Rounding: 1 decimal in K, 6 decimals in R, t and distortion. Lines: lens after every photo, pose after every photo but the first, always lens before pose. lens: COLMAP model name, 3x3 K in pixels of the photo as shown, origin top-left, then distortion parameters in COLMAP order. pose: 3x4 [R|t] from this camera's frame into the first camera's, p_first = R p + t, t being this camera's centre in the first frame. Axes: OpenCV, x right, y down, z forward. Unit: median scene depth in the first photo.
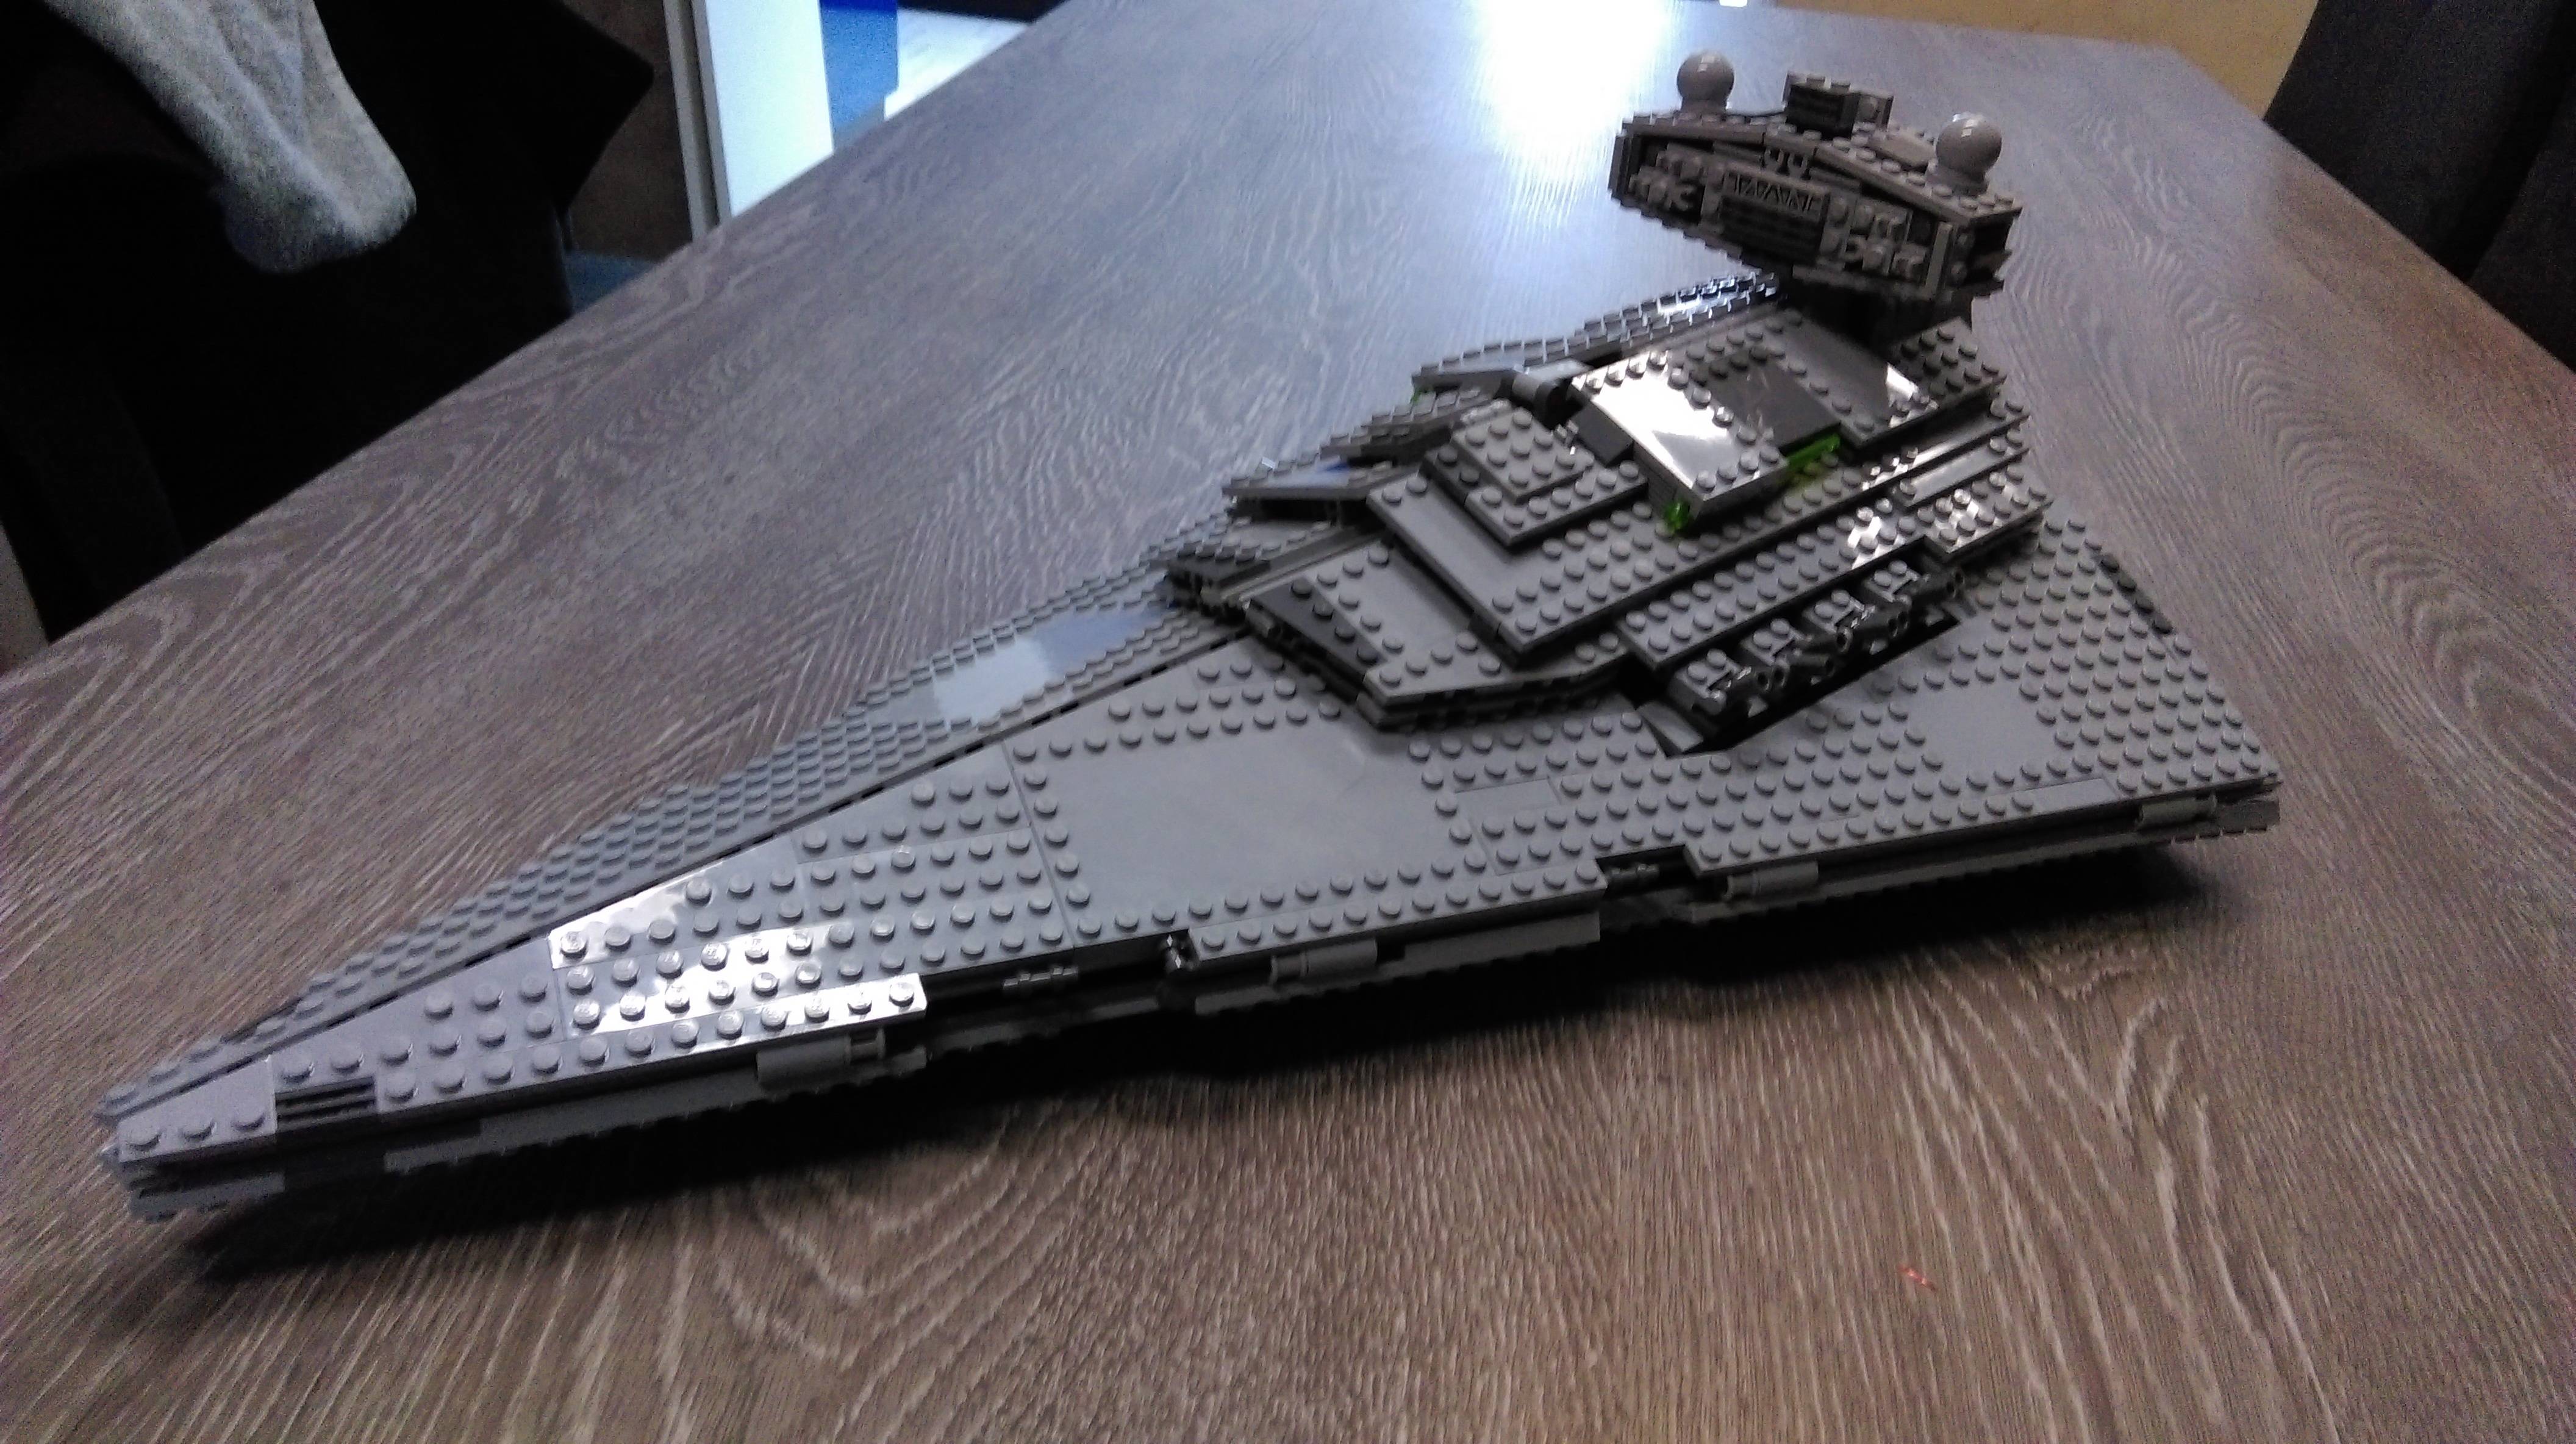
lens RADIAL K [[2160.5, 0, 1279.9], [0, 2160.5, 680.7], [0, 0, 1]] dist [0.110549, -0.210900]
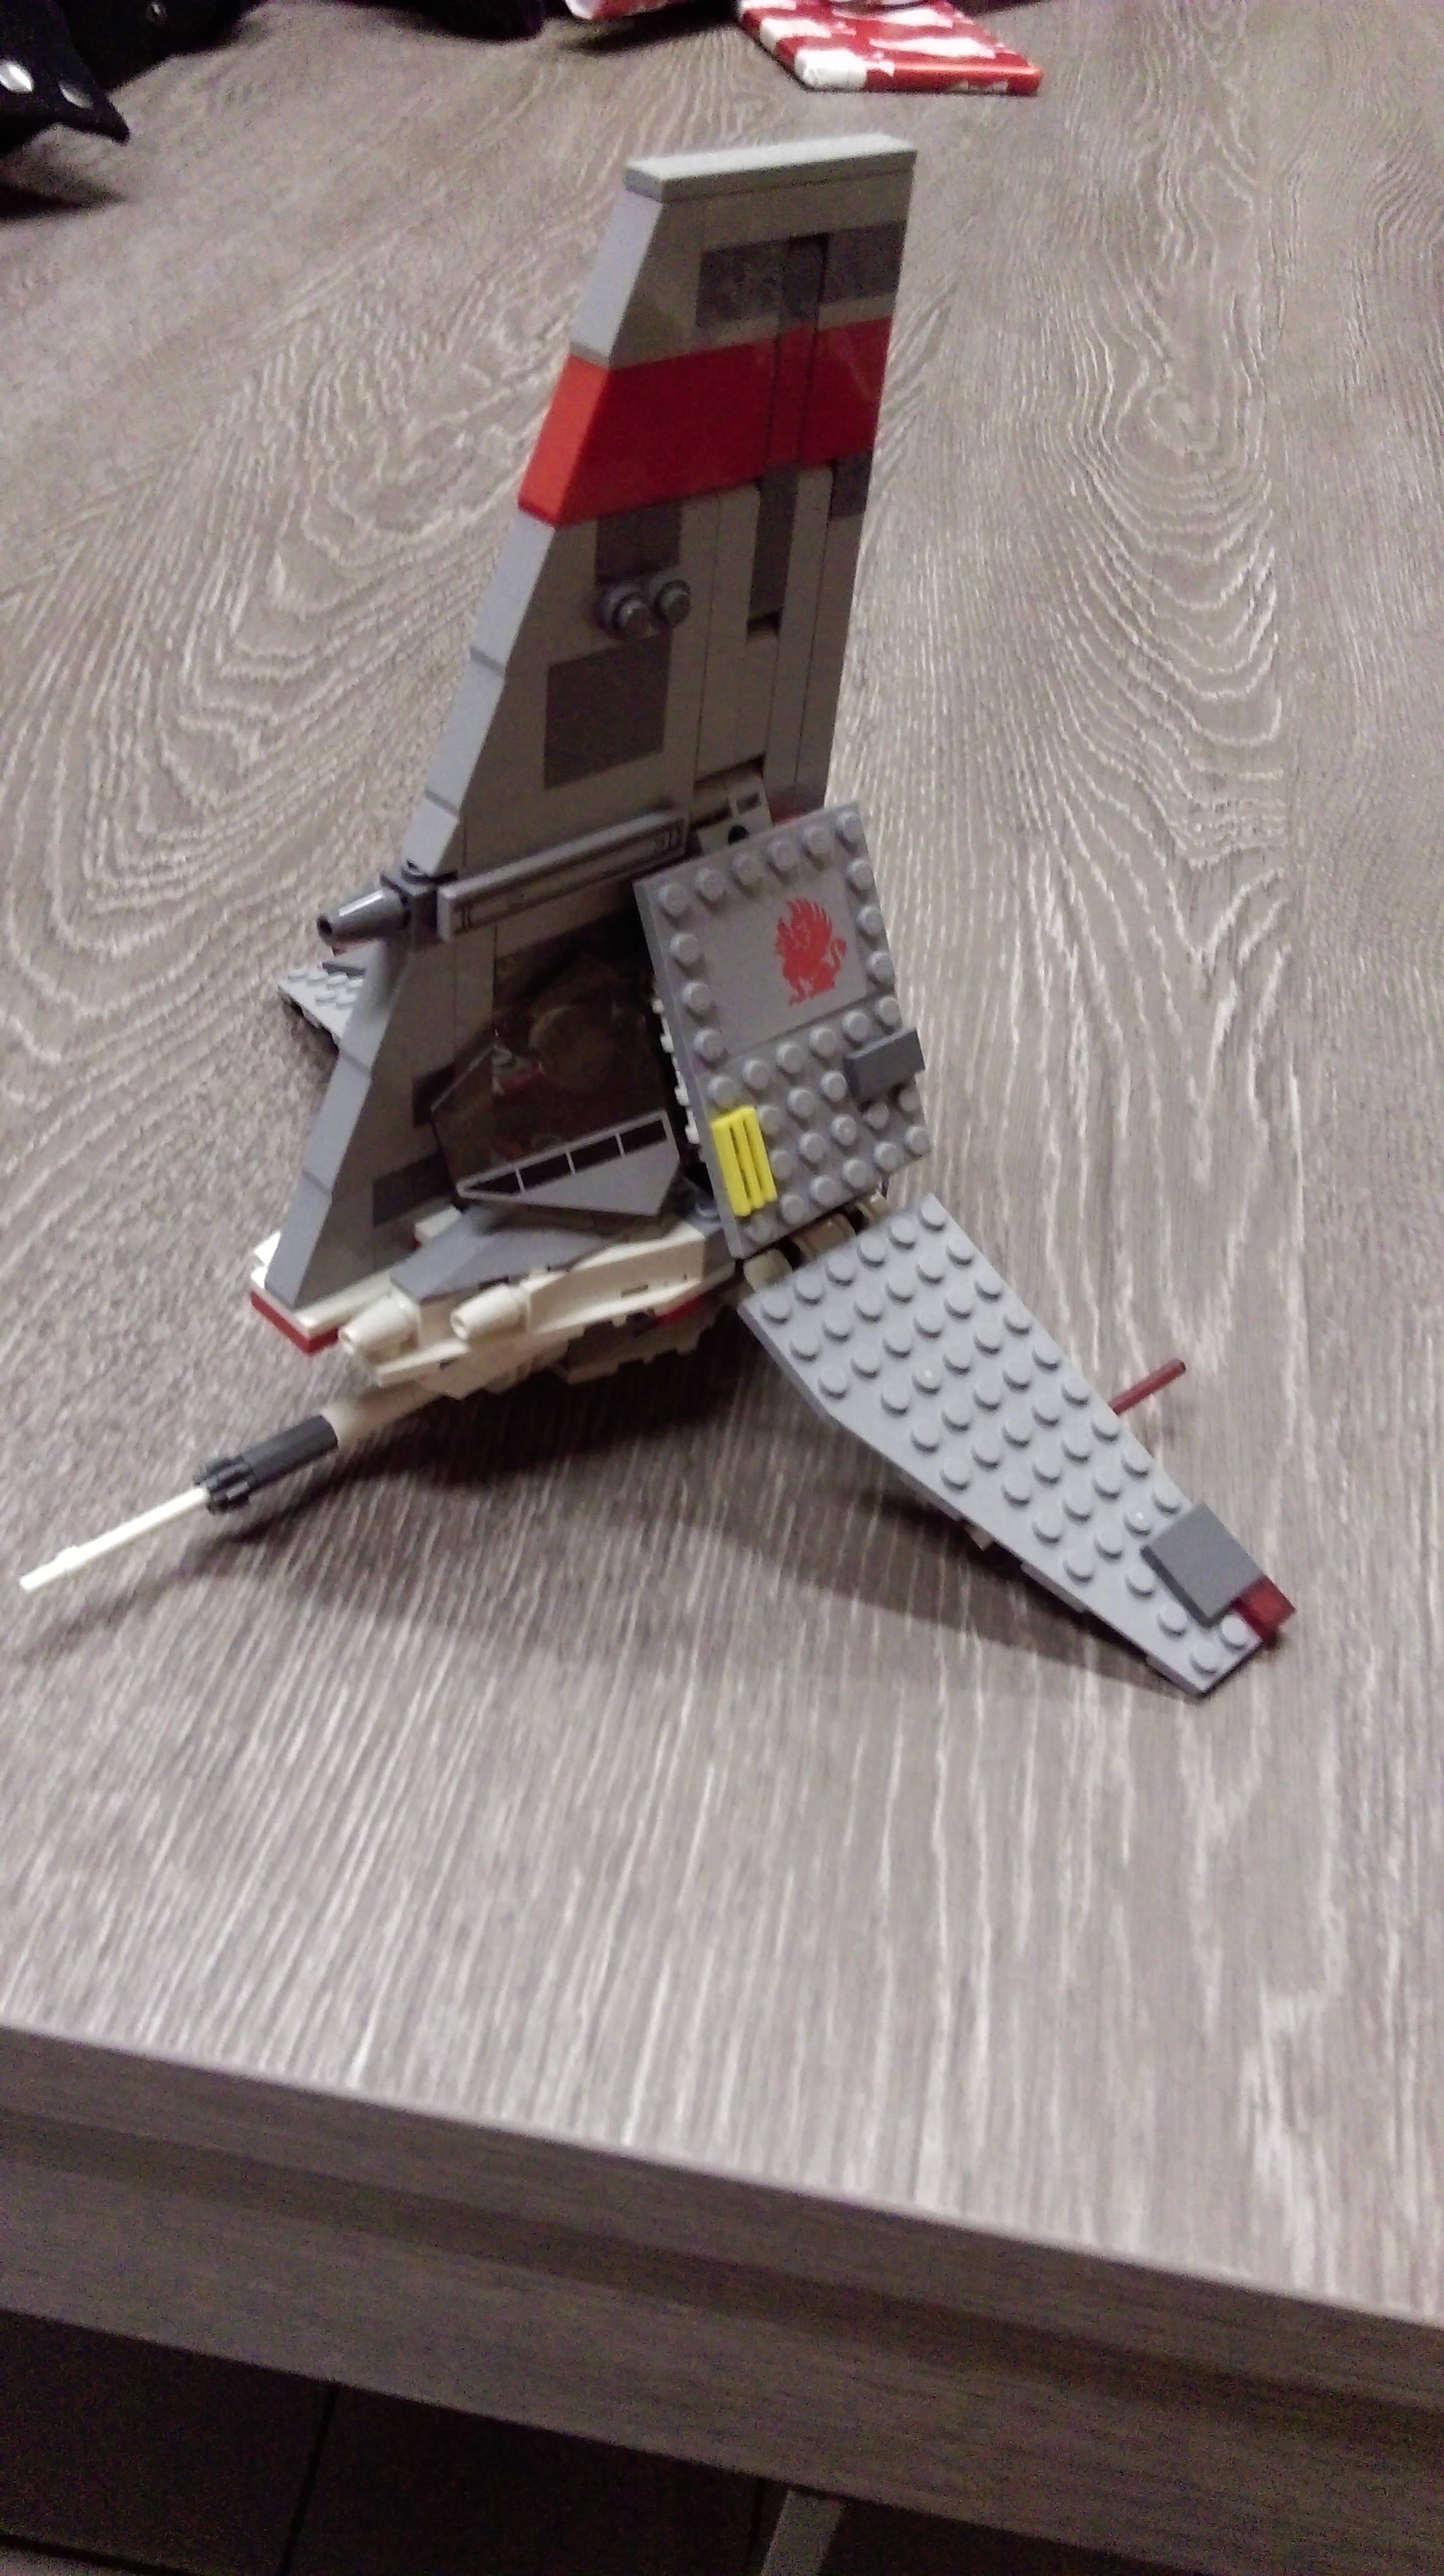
lens RADIAL K [[2160.5, 0, 716.4], [0, 2160.5, 1283.1], [0, 0, 1]] dist [0.110549, -0.210900]
pose [[0.999670, 0.016963, -0.019302, 0.128379], [-0.011609, 0.968259, 0.249680, 0.068355], [0.022924, -0.249374, 0.968136, -0.111001]]
